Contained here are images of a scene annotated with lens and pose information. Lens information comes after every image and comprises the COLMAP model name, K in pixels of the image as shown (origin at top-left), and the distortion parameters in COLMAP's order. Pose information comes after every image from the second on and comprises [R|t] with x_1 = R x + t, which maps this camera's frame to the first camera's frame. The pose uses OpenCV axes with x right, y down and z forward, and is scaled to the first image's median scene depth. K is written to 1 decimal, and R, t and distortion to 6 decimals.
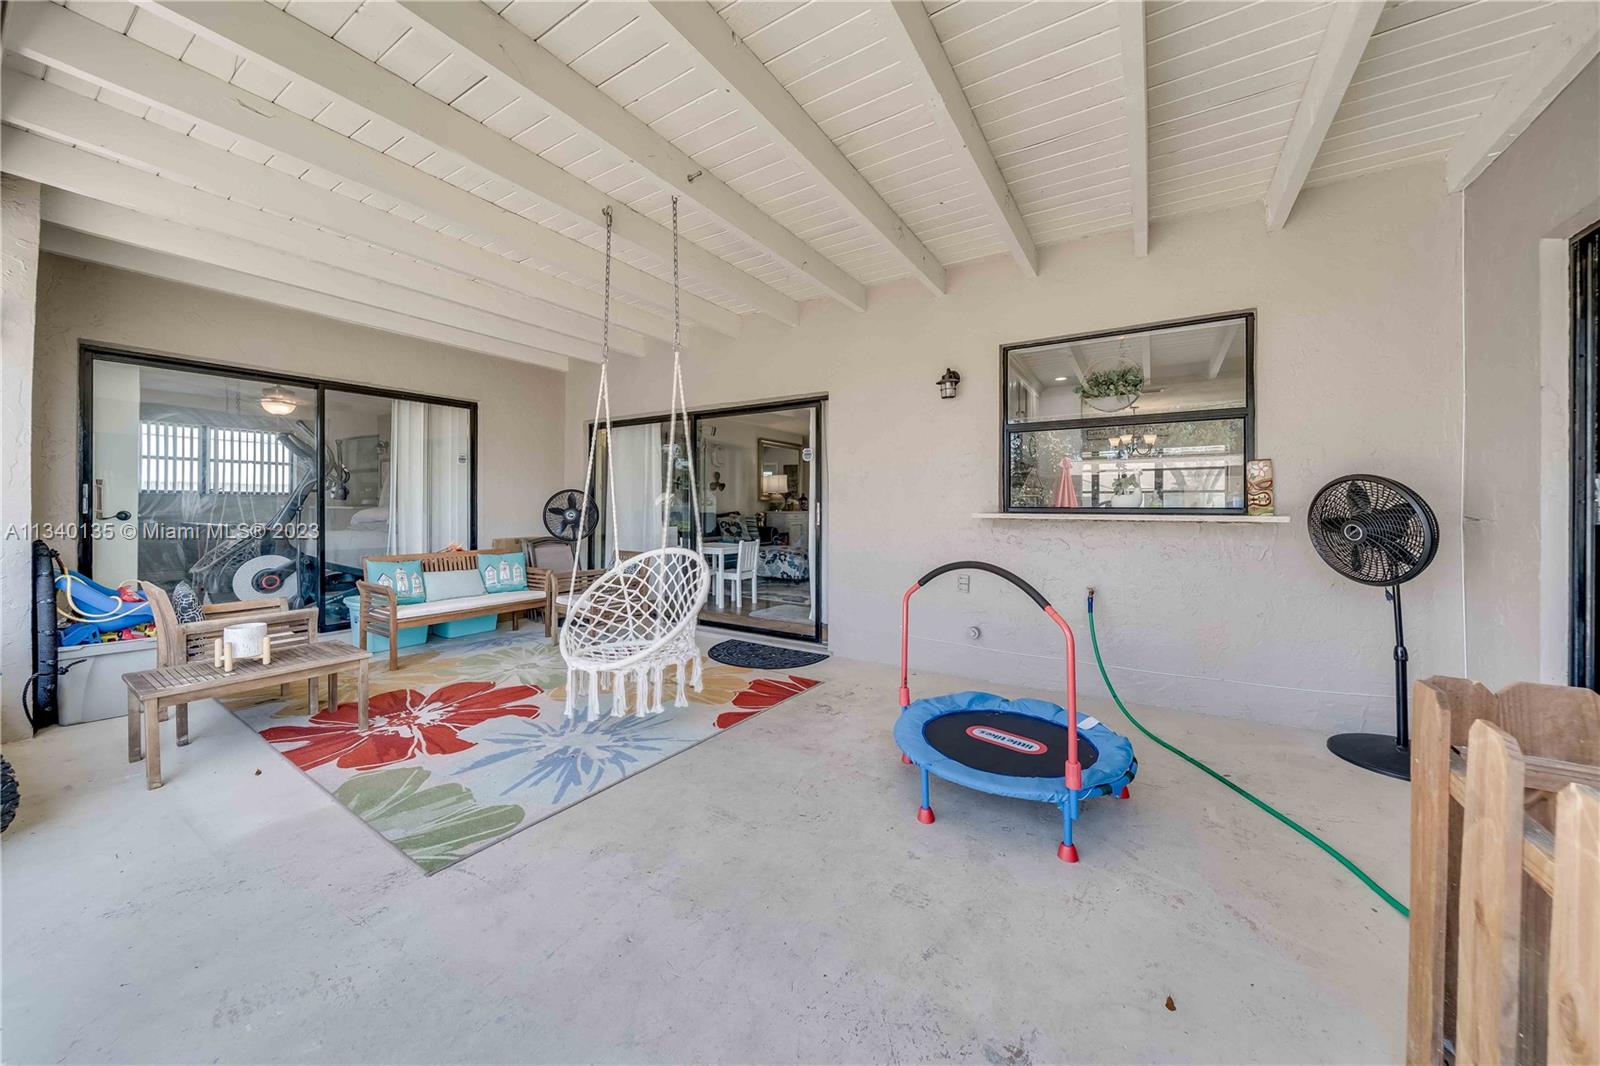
lens RADIAL K [[558.1, 0, 796.9], [0, 558.1, 507.3], [0, 0, 1]] dist [-0.001659, -0.000147]
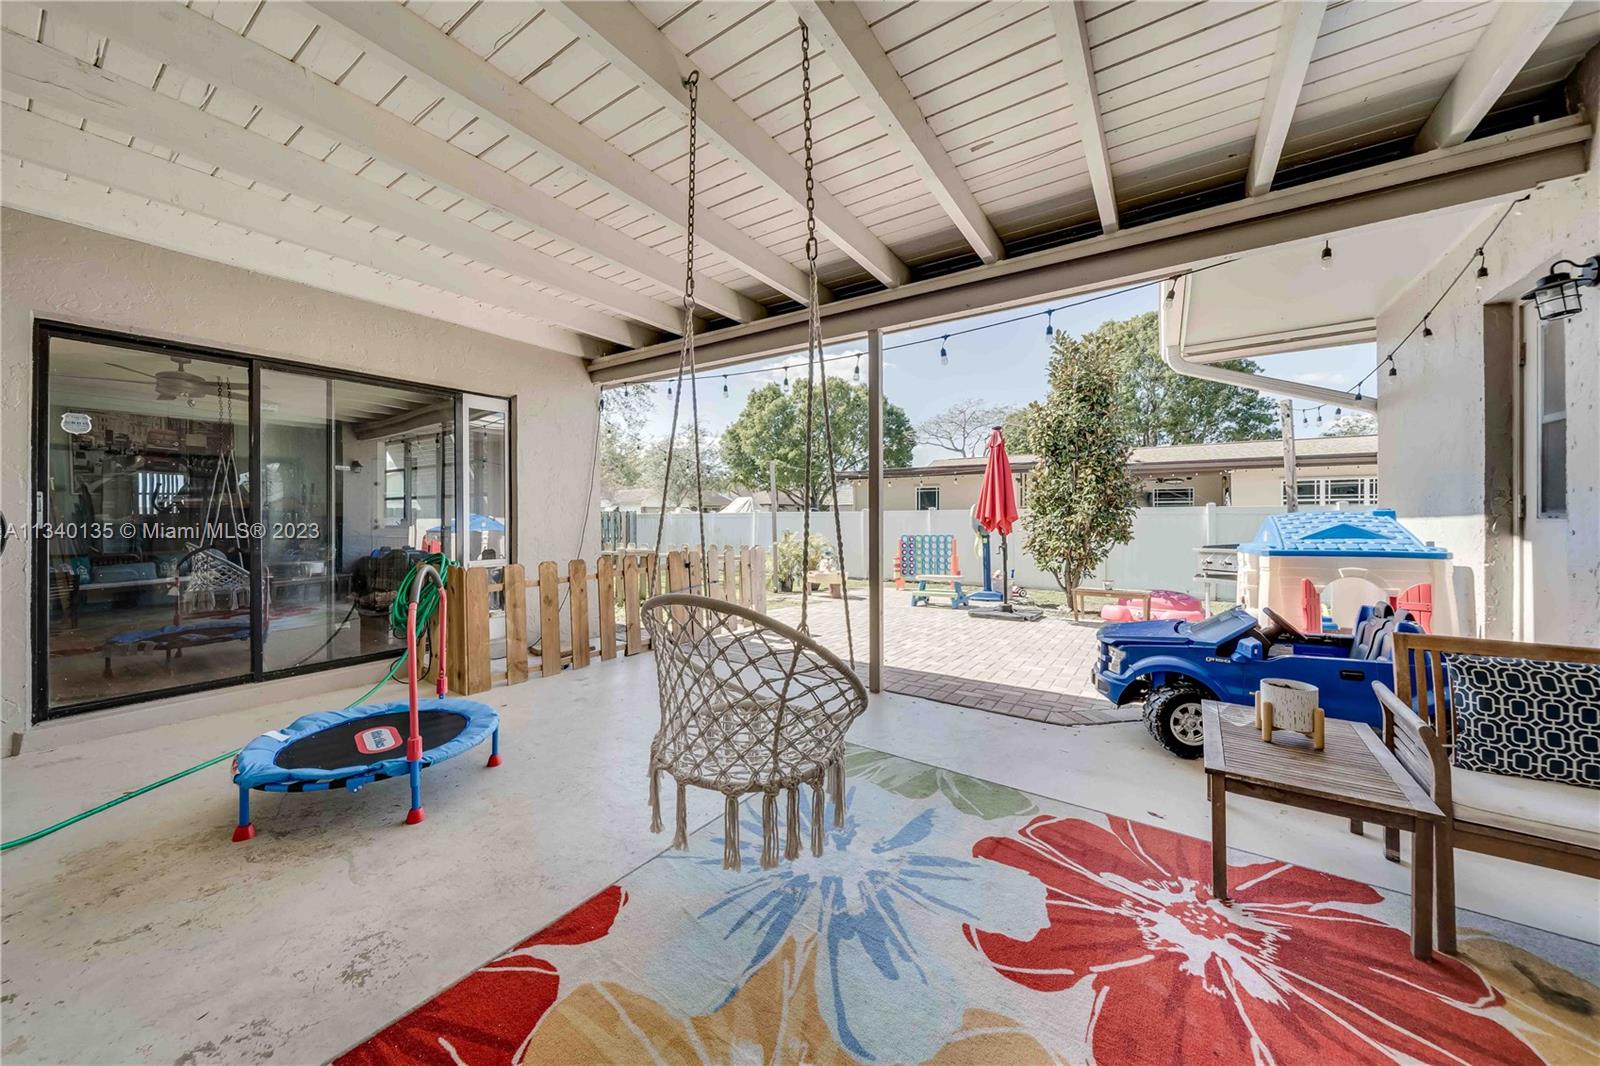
lens RADIAL K [[554.8, 0, 798.9], [0, 554.8, 514.6], [0, 0, 1]] dist [0.000469, 0.000066]
pose [[-0.999812, -0.003160, 0.019113, -0.332151], [-0.003209, 0.999992, -0.002558, -0.003569], [-0.019104, -0.002619, -0.999814, 1.554800]]
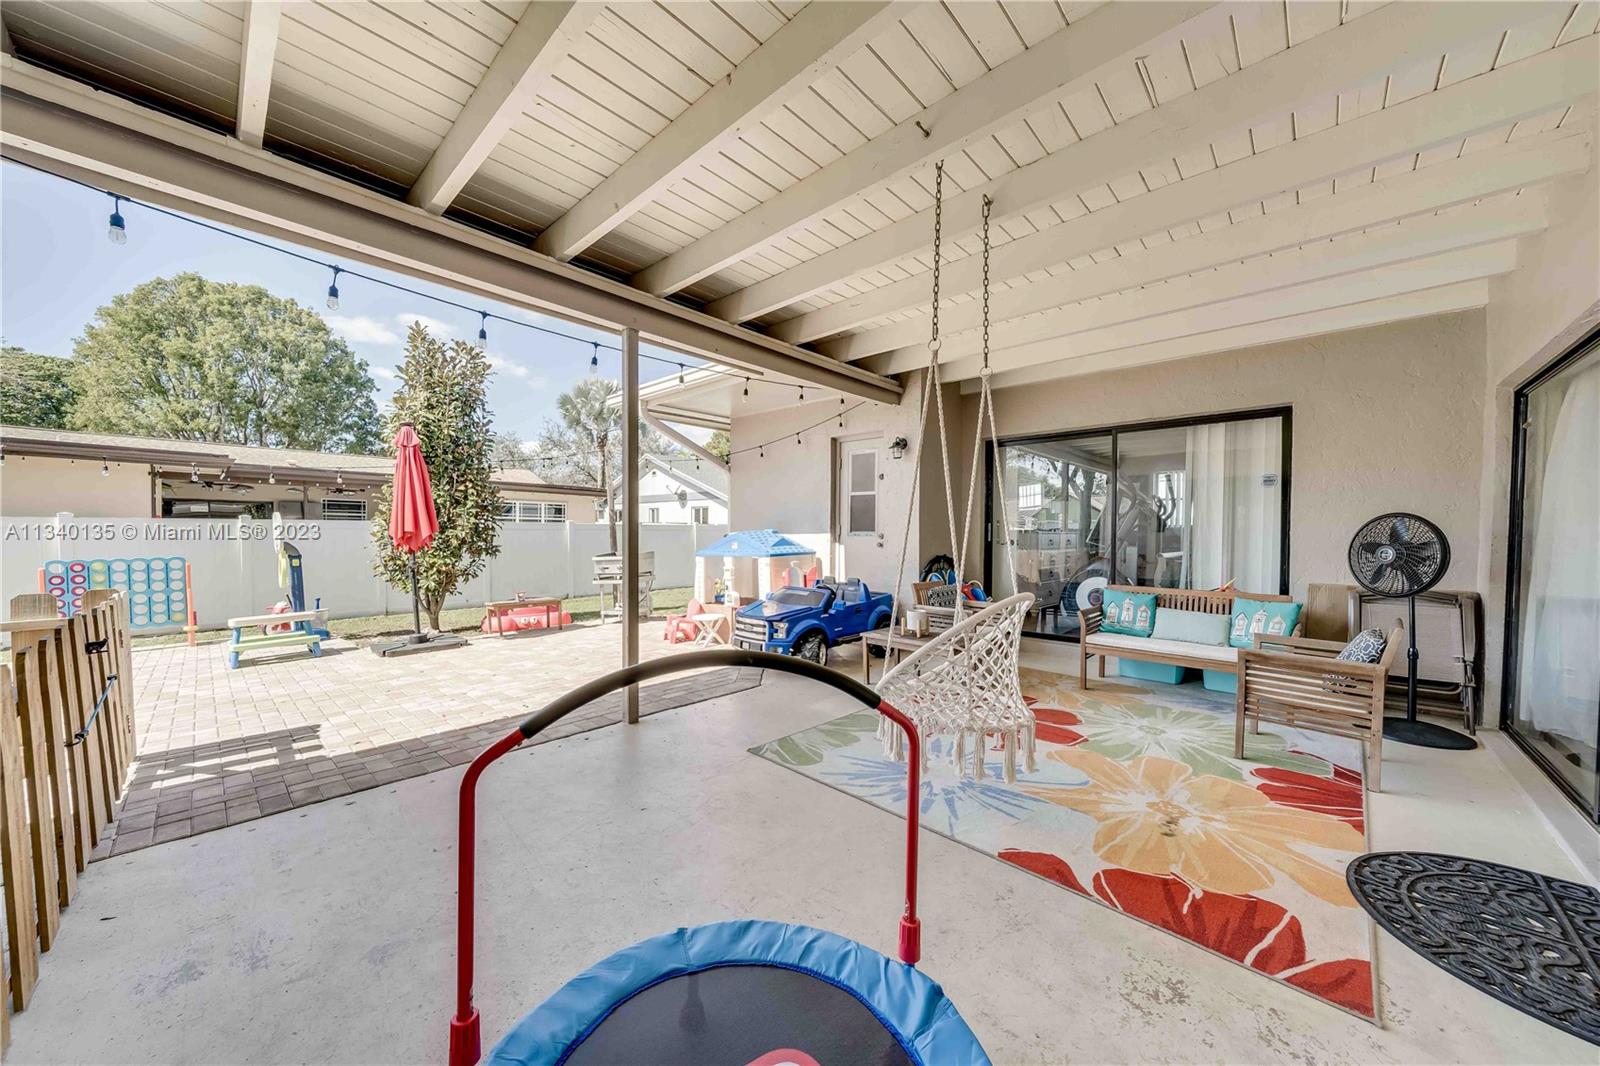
lens RADIAL K [[555.6, 0, 792.9], [0, 555.6, 541.0], [0, 0, 1]] dist [-0.001182, -0.000146]
pose [[-0.186609, 0.009000, -0.982393, 0.578753], [-0.009383, 0.999896, 0.010943, -0.001741], [0.982389, 0.011260, -0.186506, 0.849982]]
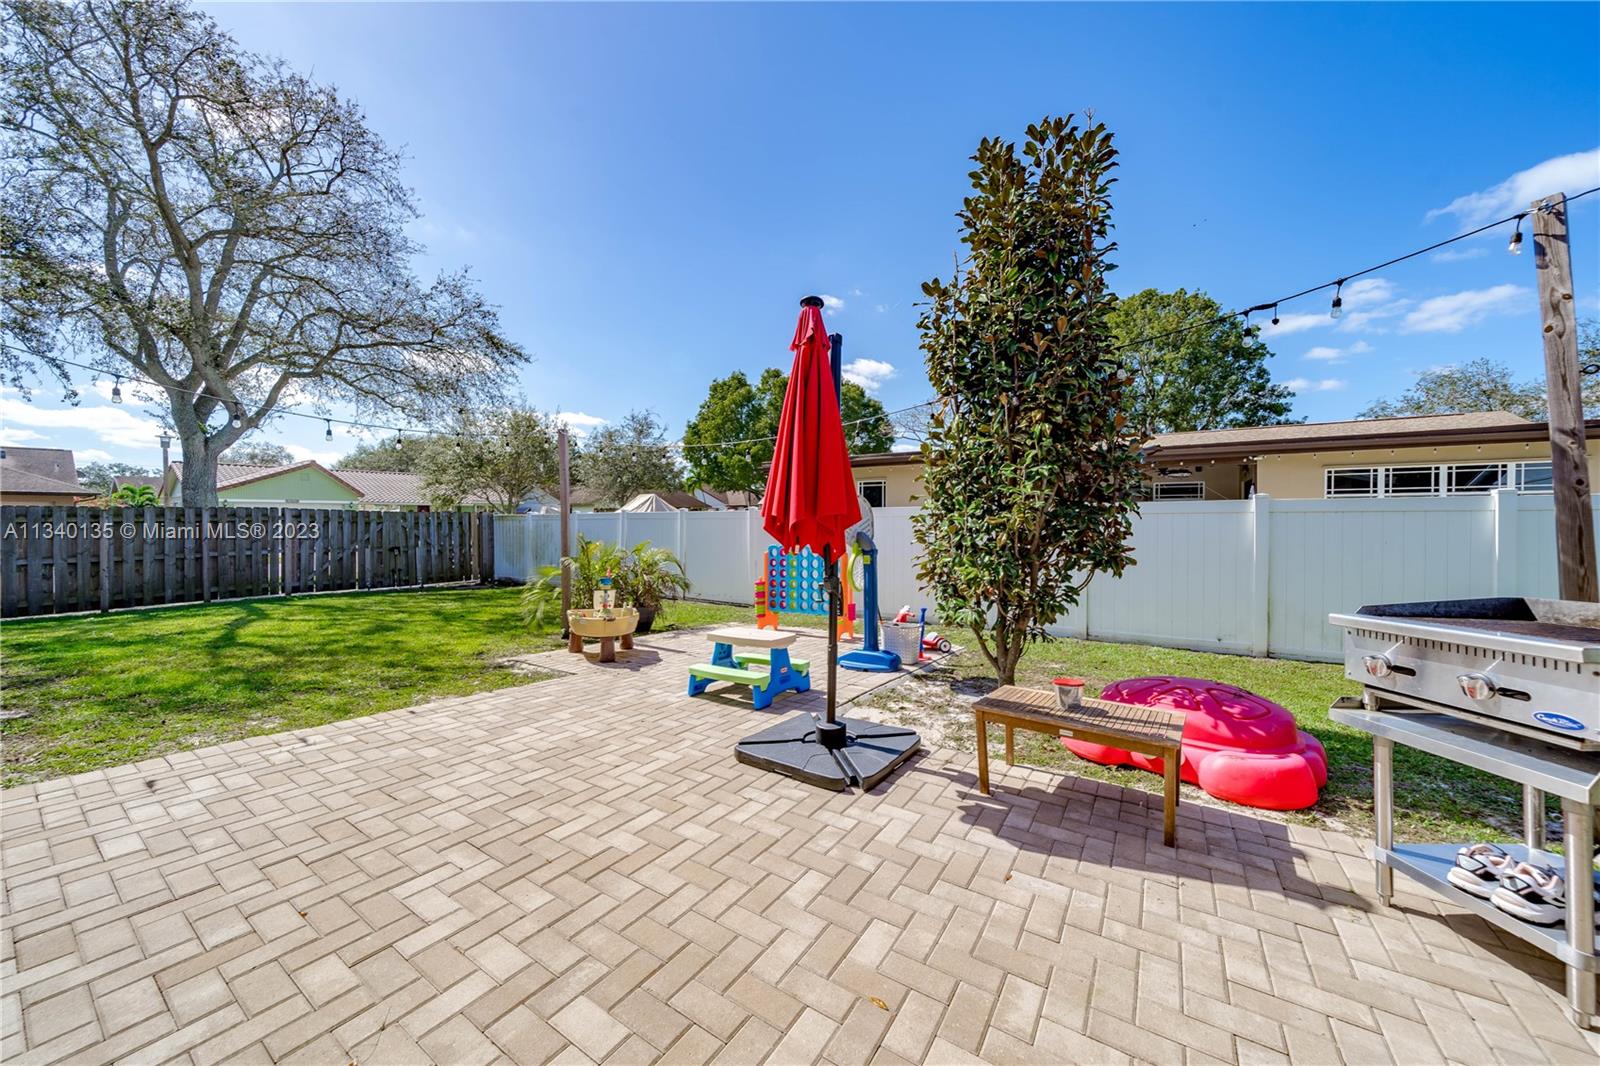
lens RADIAL K [[554.1, 0, 797.0], [0, 554.1, 528.0], [0, 0, 1]] dist [-0.008020, -0.000088]
pose [[-0.999863, -0.002601, 0.016333, -1.156455], [-0.002300, 0.999829, 0.018375, 0.001864], [-0.016378, 0.018335, -0.999698, 0.103251]]
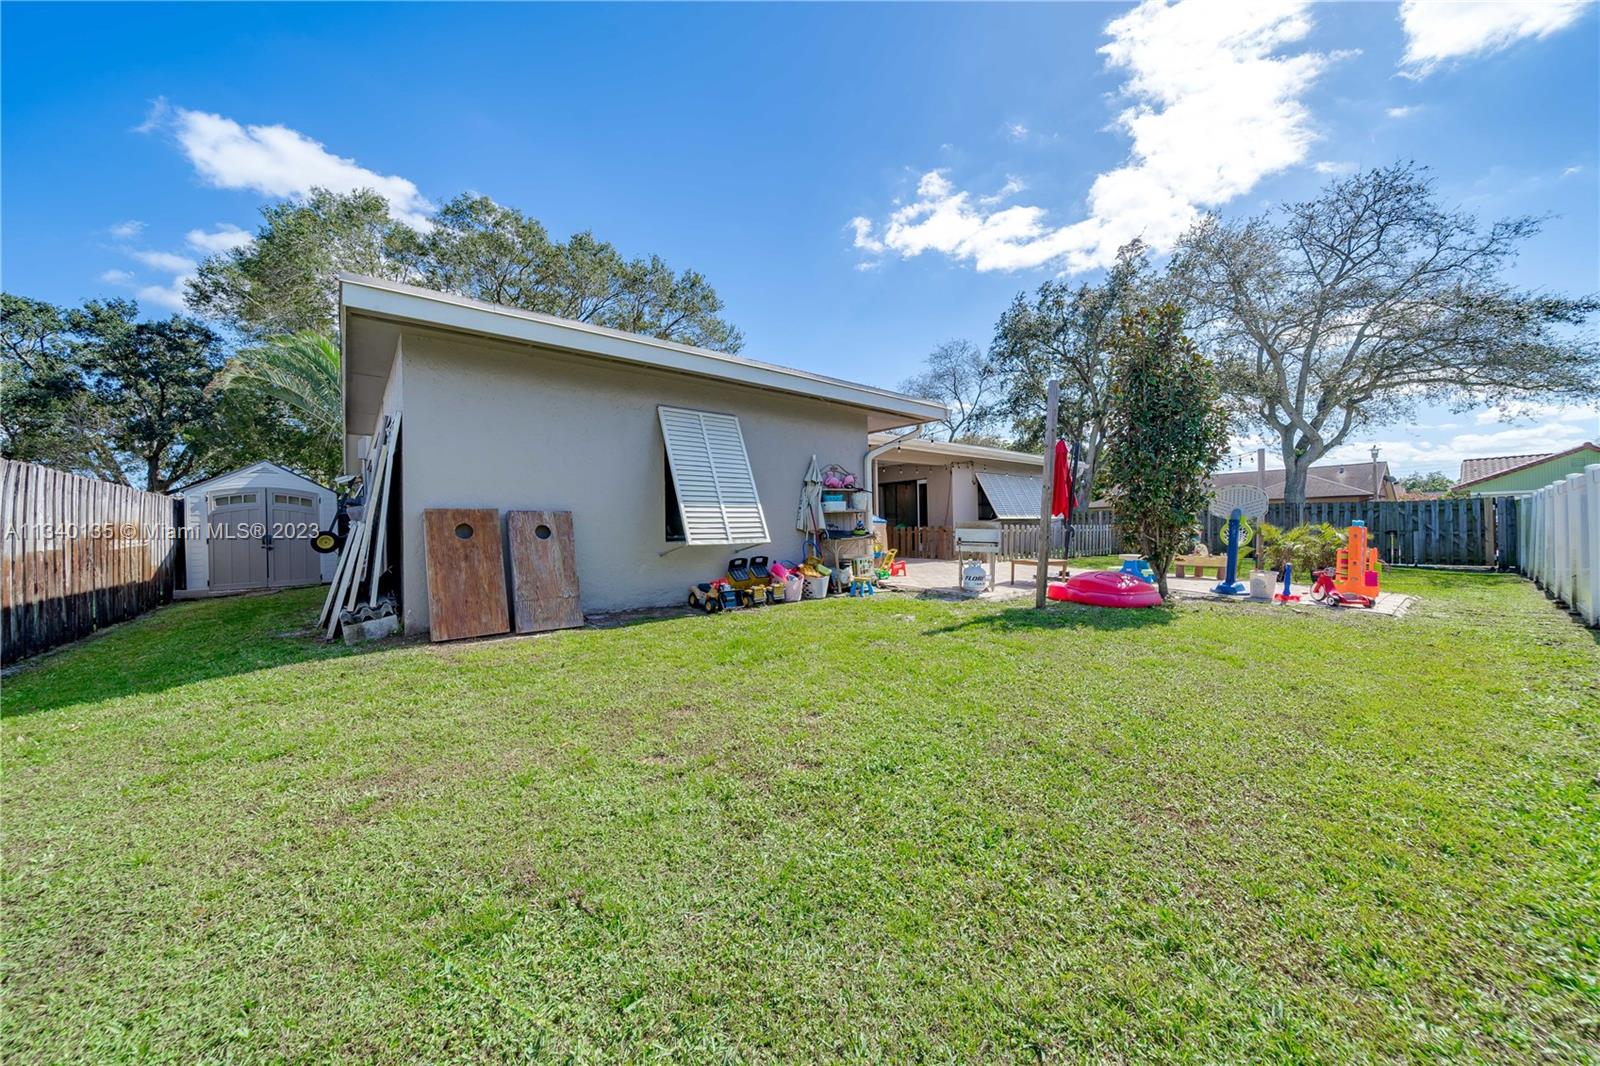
lens RADIAL K [[554.7, 0, 795.0], [0, 554.7, 526.0], [0, 0, 1]] dist [-0.000230, -0.000016]
pose [[0.315416, -0.003328, 0.948948, -4.817033], [0.020528, 0.999784, -0.003317, 0.095757], [-0.948731, 0.020527, 0.315416, -0.453050]]
